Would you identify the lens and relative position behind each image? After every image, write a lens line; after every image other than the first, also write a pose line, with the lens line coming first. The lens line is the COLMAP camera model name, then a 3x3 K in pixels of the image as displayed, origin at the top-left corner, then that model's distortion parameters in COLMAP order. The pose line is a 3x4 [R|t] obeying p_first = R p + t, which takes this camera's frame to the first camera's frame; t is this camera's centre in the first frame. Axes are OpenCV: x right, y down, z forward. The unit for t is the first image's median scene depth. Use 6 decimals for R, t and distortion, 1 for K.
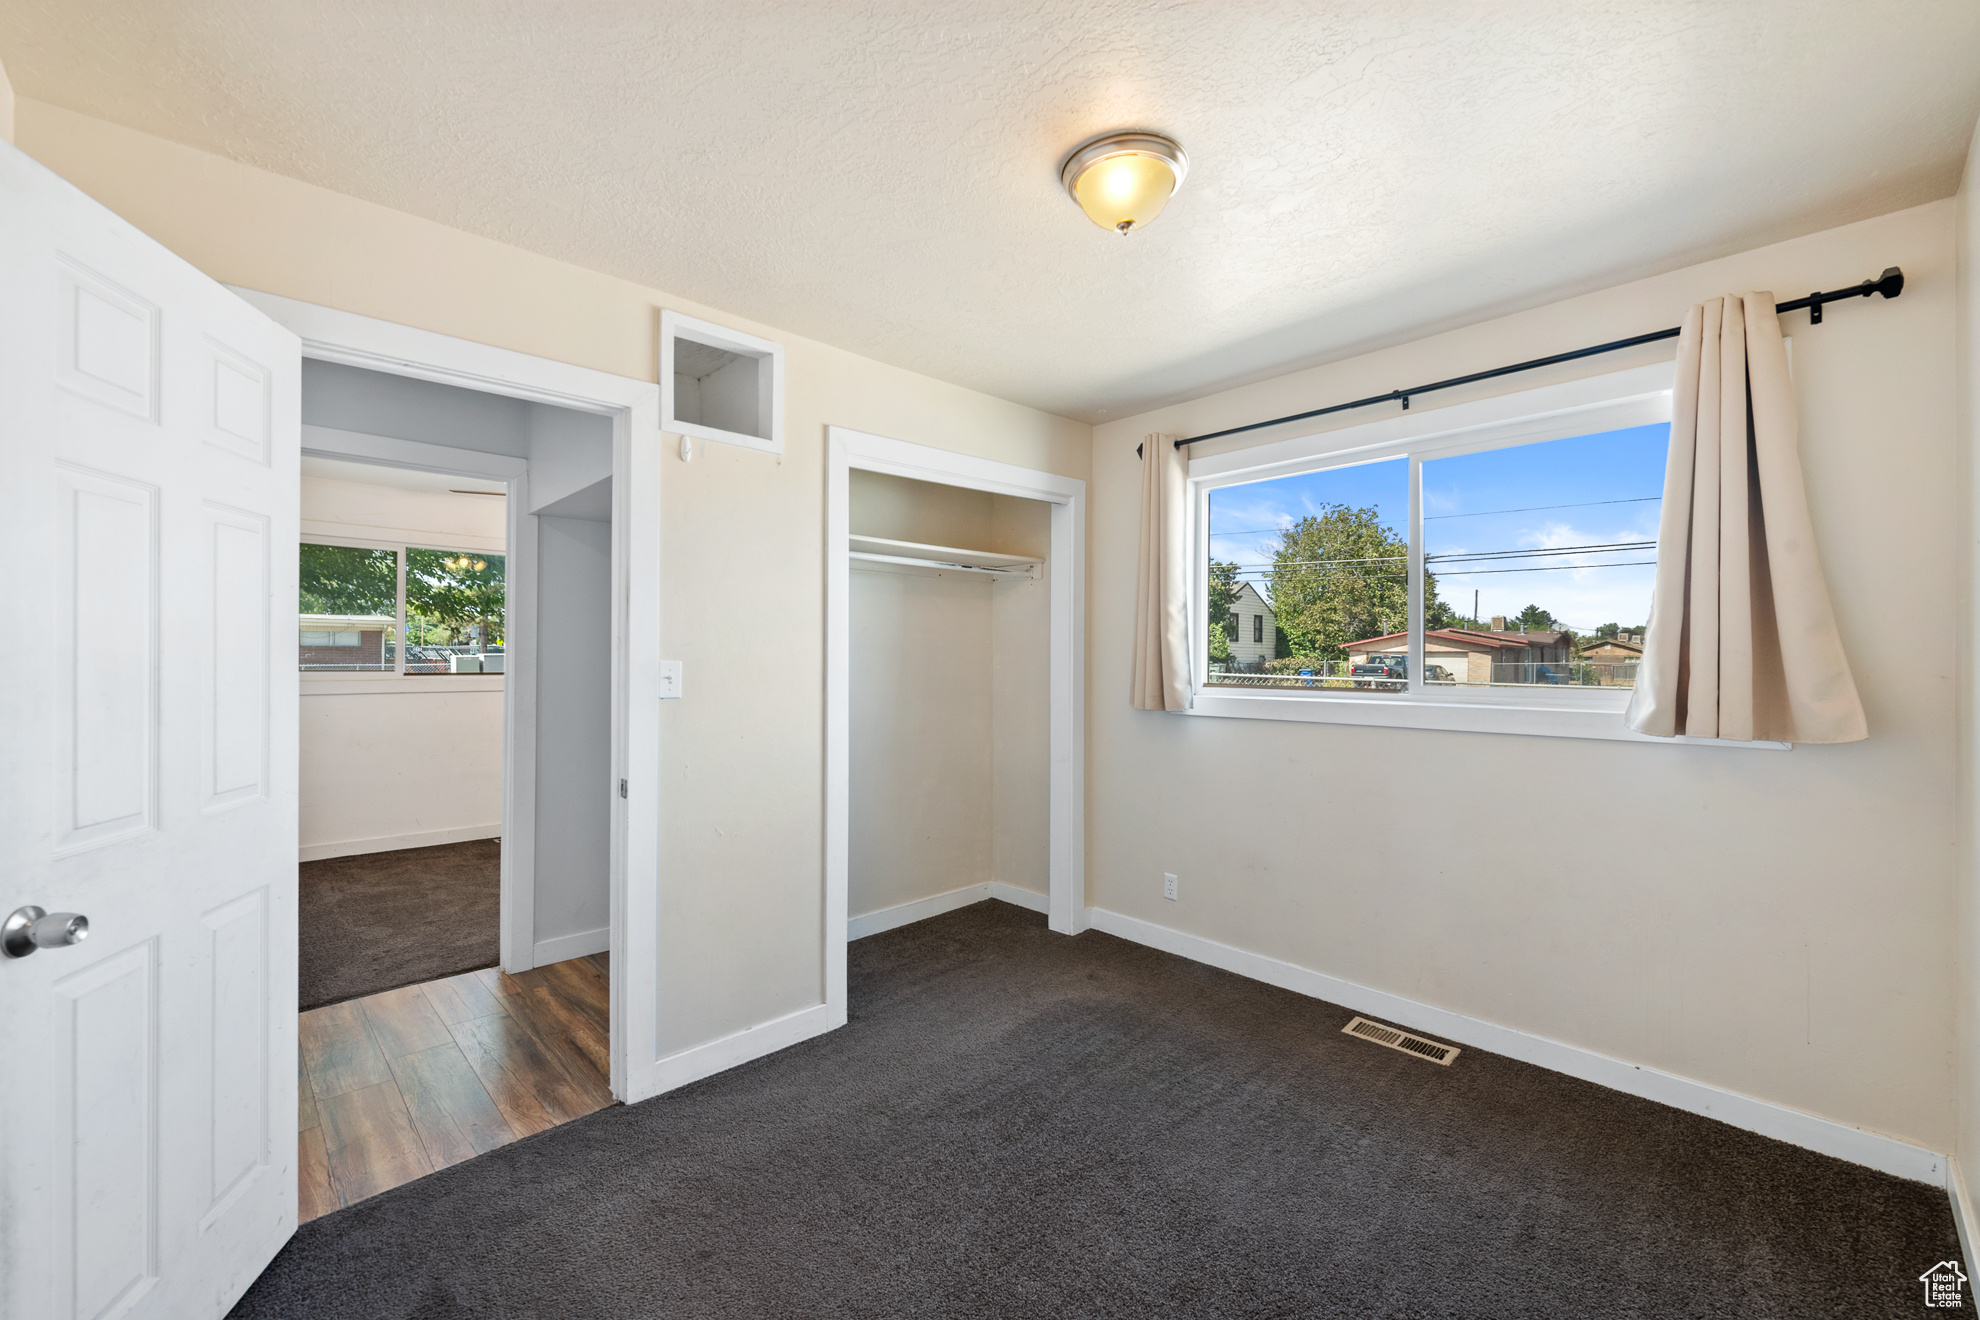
lens RADIAL K [[801.6, 0, 998.9], [0, 801.6, 639.2], [0, 0, 1]] dist [0.004422, -0.000372]
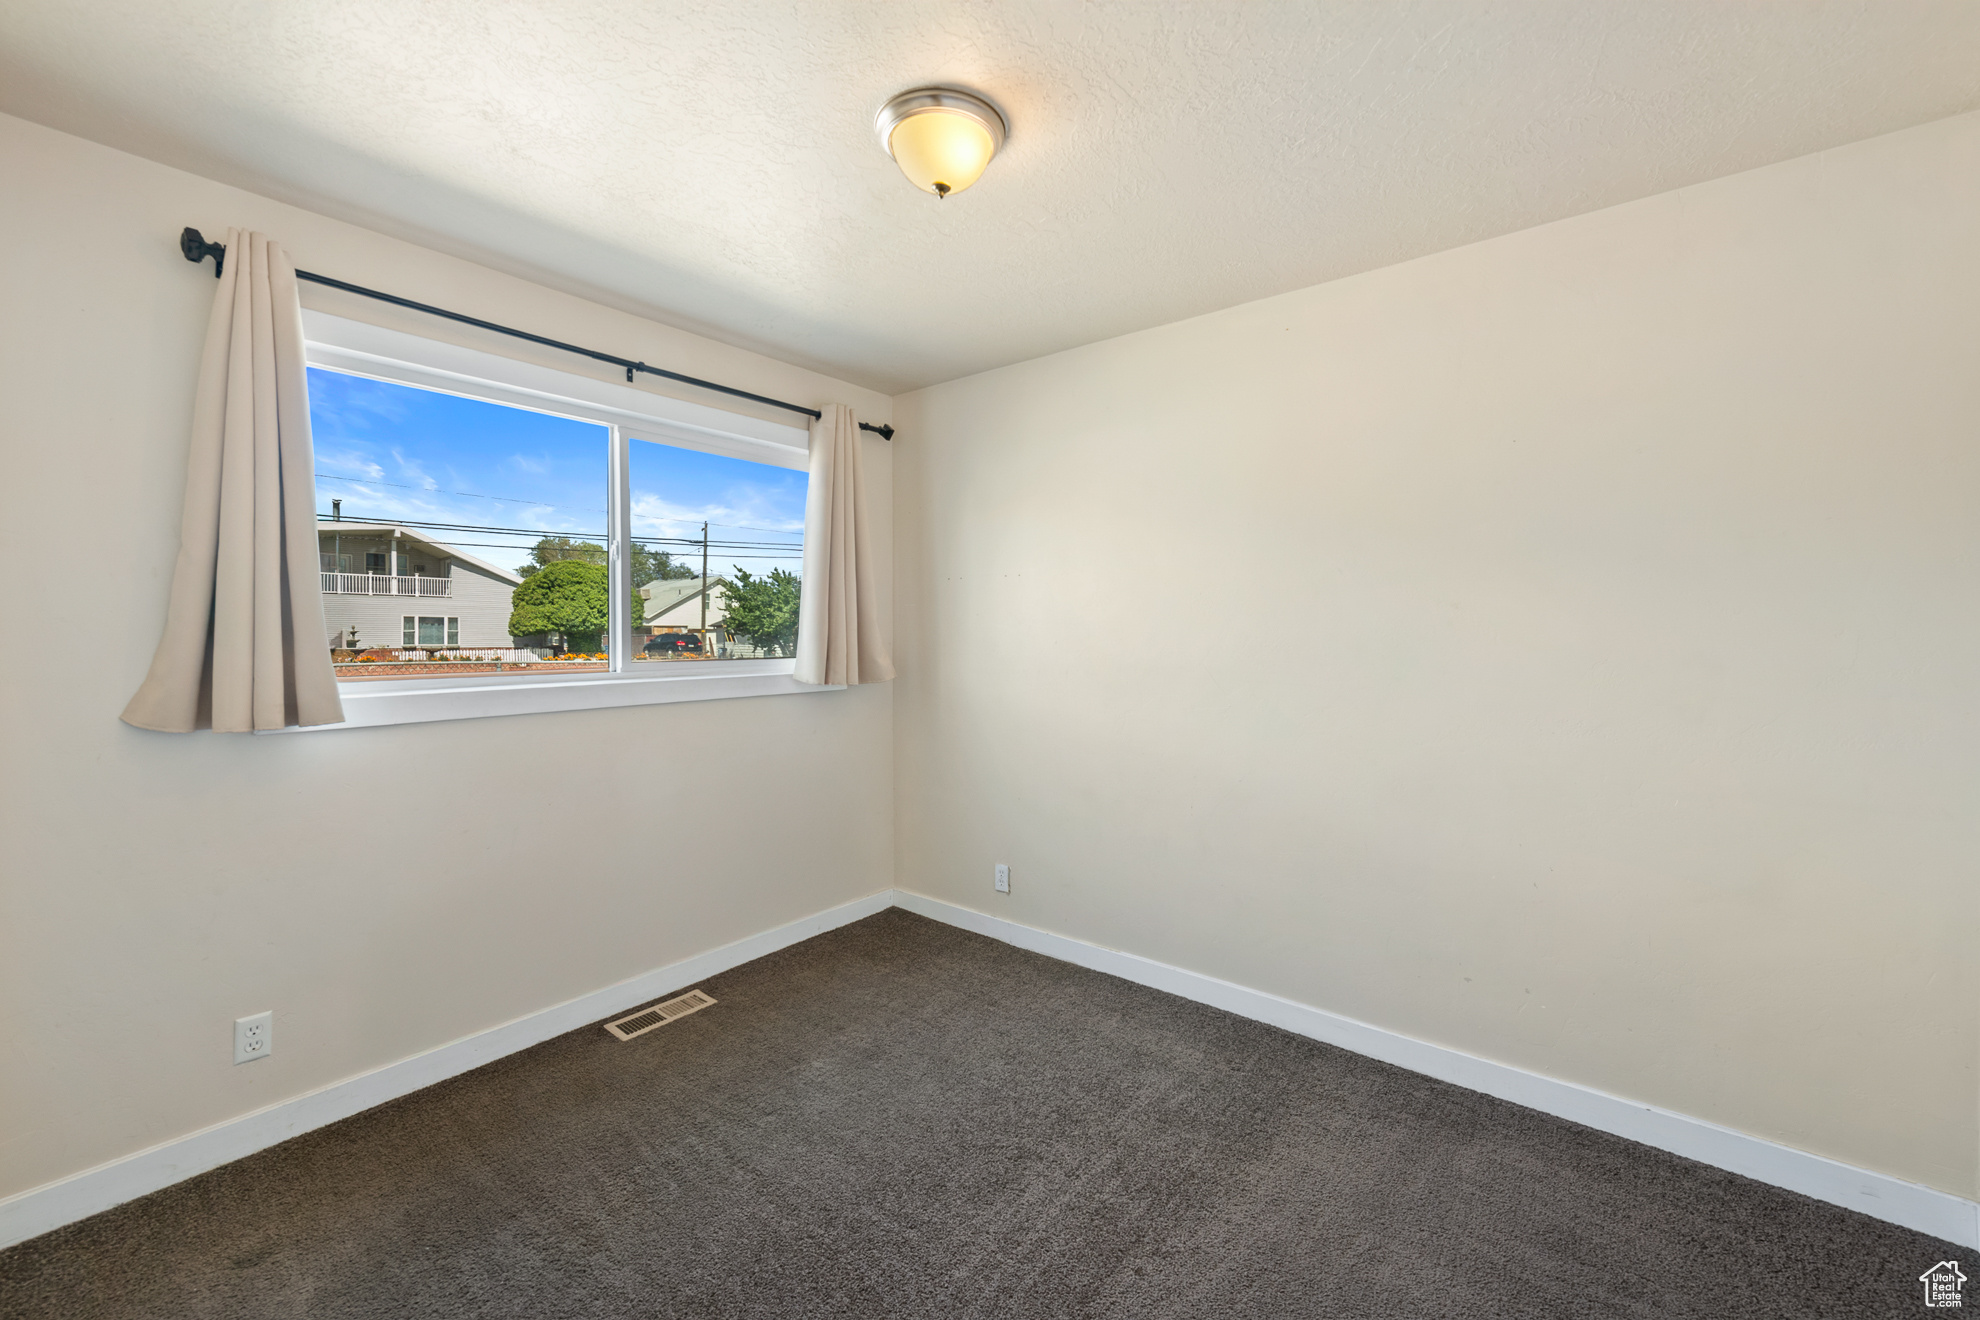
lens RADIAL K [[801.6, 0, 998.9], [0, 801.6, 639.2], [0, 0, 1]] dist [0.004422, -0.000372]
pose [[-0.146029, -0.002535, 0.989277, -0.733241], [-0.011401, 0.999935, 0.000879, 0.031389], [-0.989215, -0.011151, -0.146048, 0.964400]]
